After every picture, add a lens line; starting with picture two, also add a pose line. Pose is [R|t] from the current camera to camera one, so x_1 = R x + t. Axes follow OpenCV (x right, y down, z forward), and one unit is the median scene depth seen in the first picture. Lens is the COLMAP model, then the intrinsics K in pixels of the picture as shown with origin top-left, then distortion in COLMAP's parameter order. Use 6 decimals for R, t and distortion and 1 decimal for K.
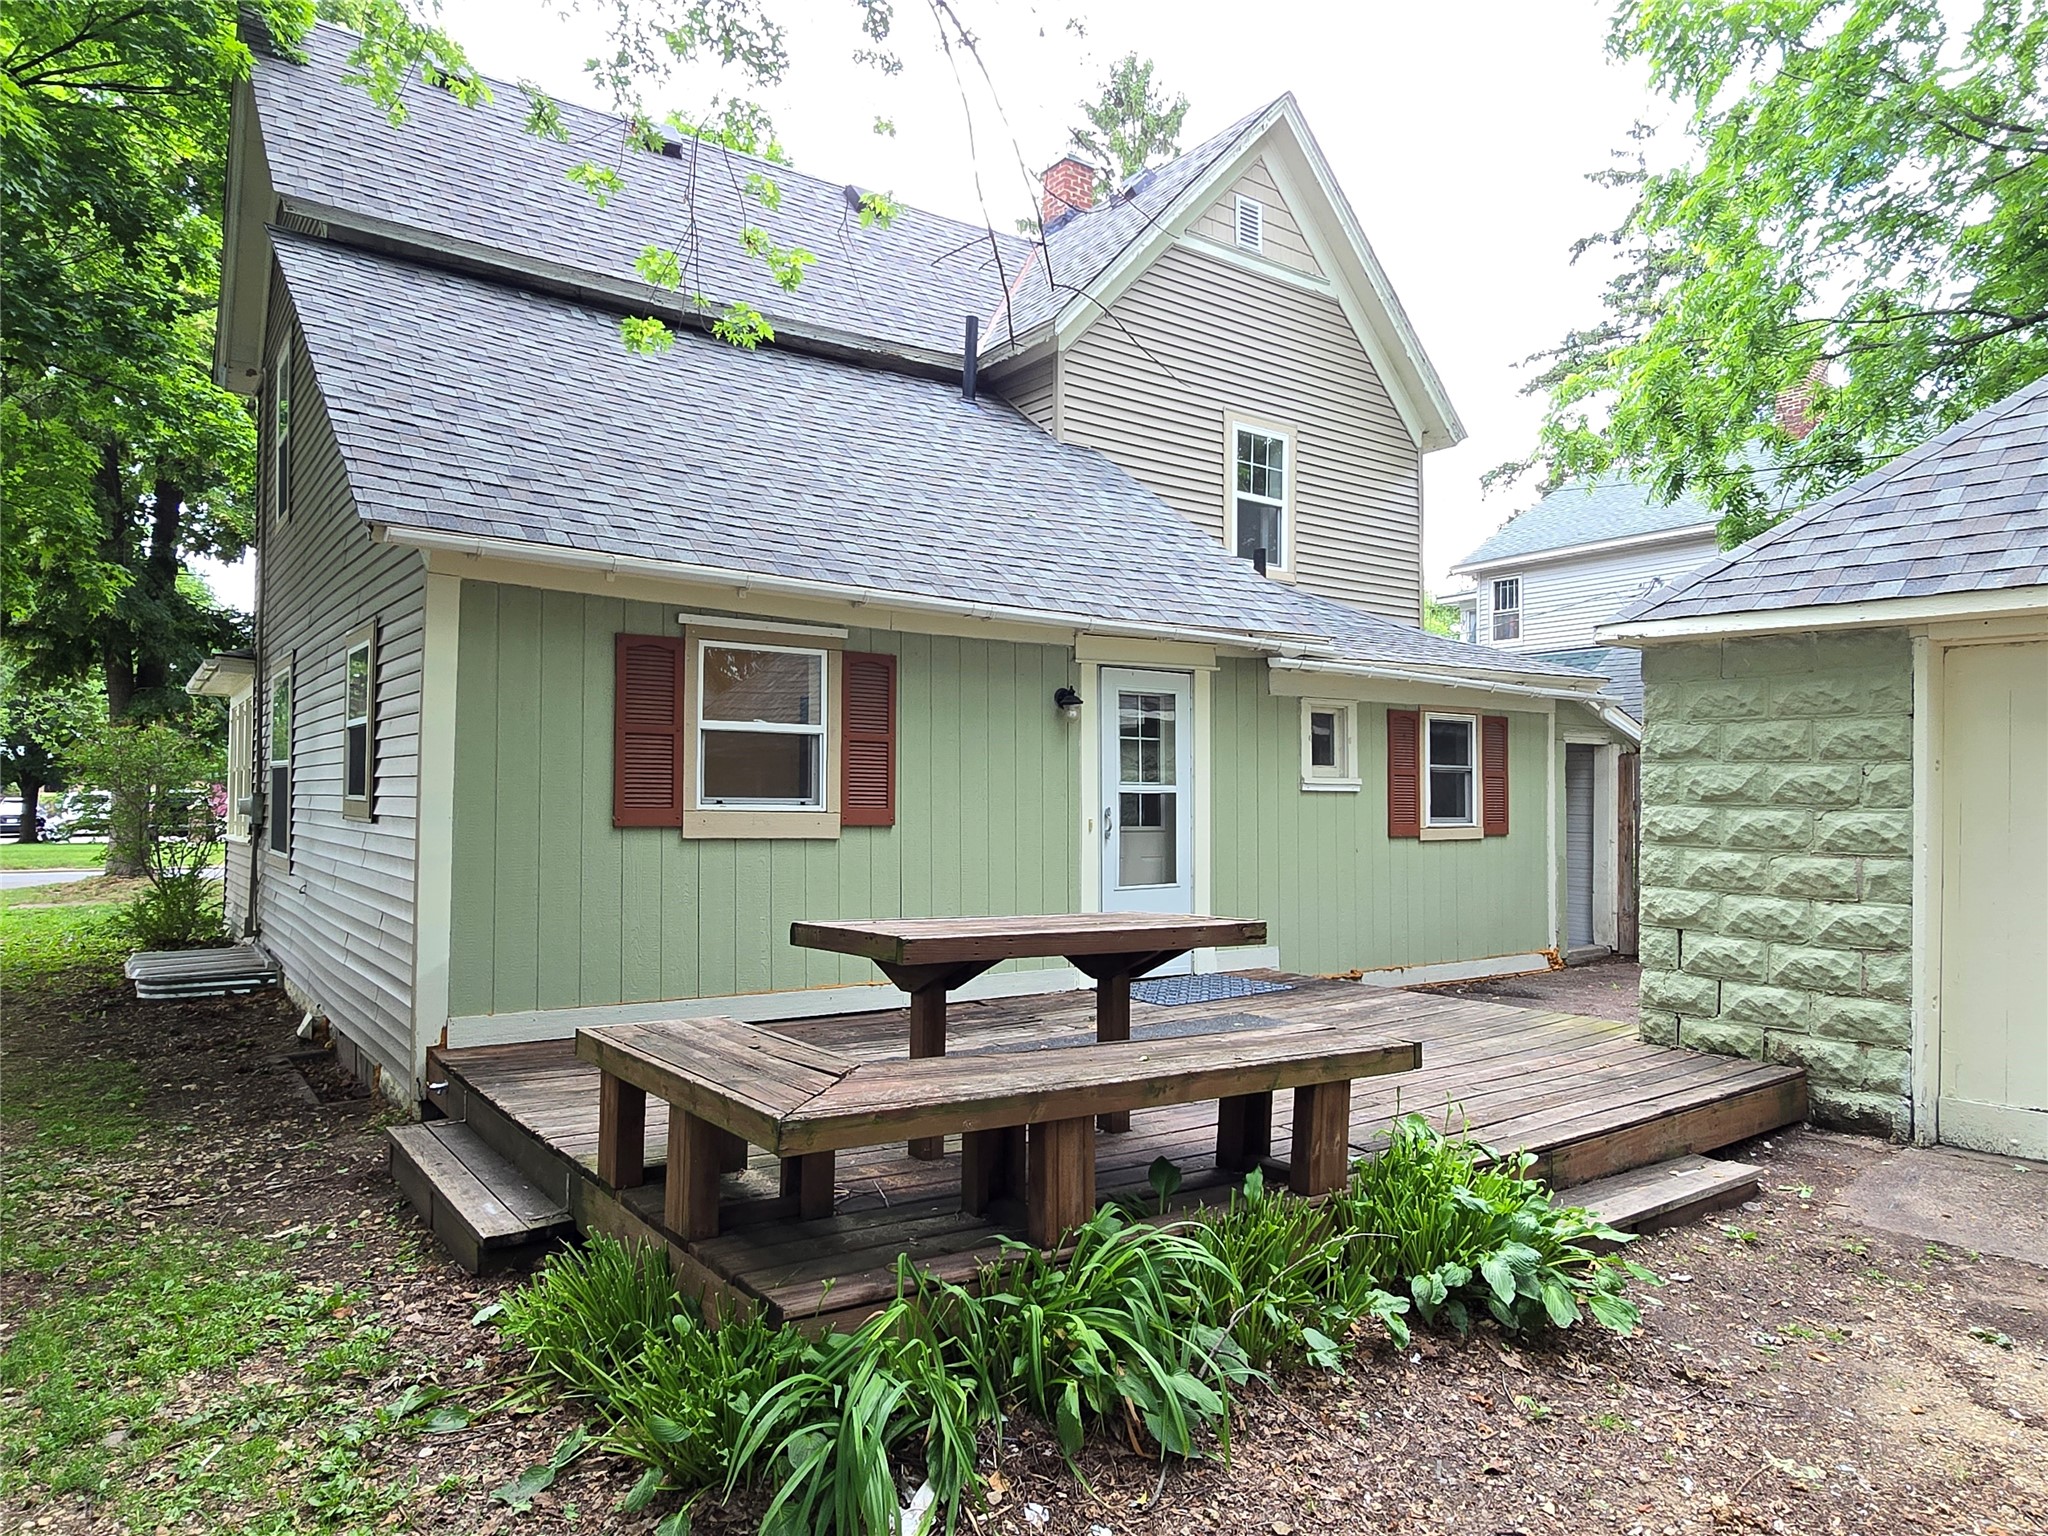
lens RADIAL K [[1283.6, 0, 1030.3], [0, 1283.6, 767.3], [0, 0, 1]] dist [-0.004023, -0.001006]
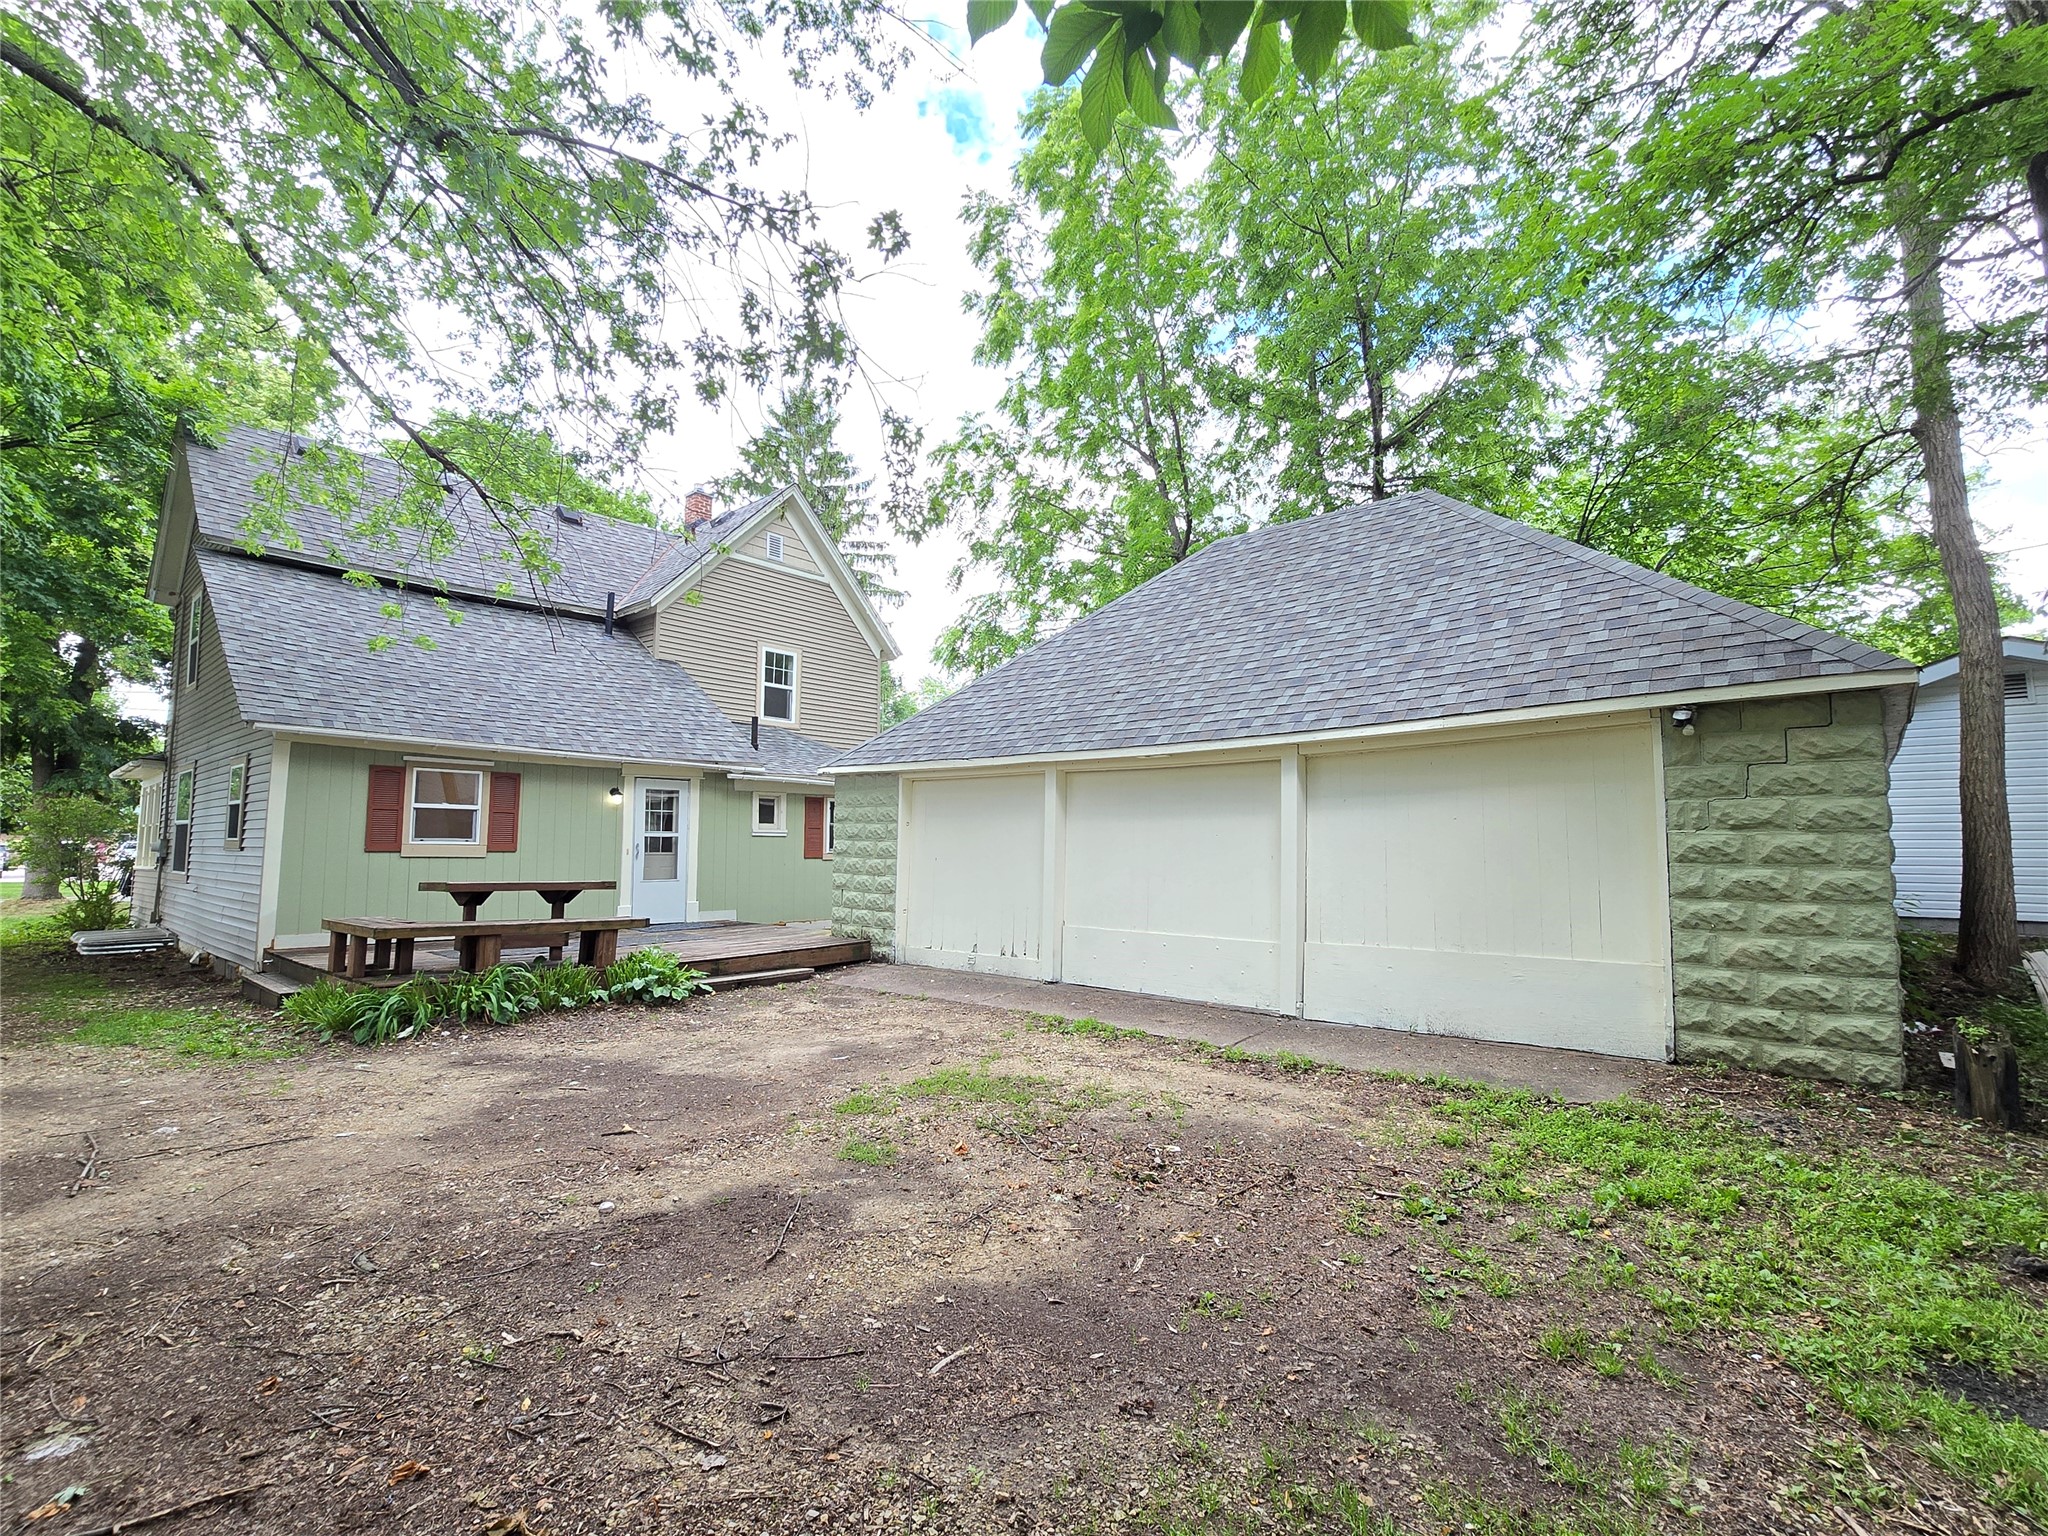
lens RADIAL K [[929.4, 0, 1019.3], [0, 929.4, 764.8], [0, 0, 1]] dist [-0.001032, -0.000321]
pose [[0.975452, 0.014421, 0.219738, 0.387238], [-0.000481, 0.997991, -0.063362, -0.001518], [-0.220210, 0.061701, 0.973499, -0.756142]]
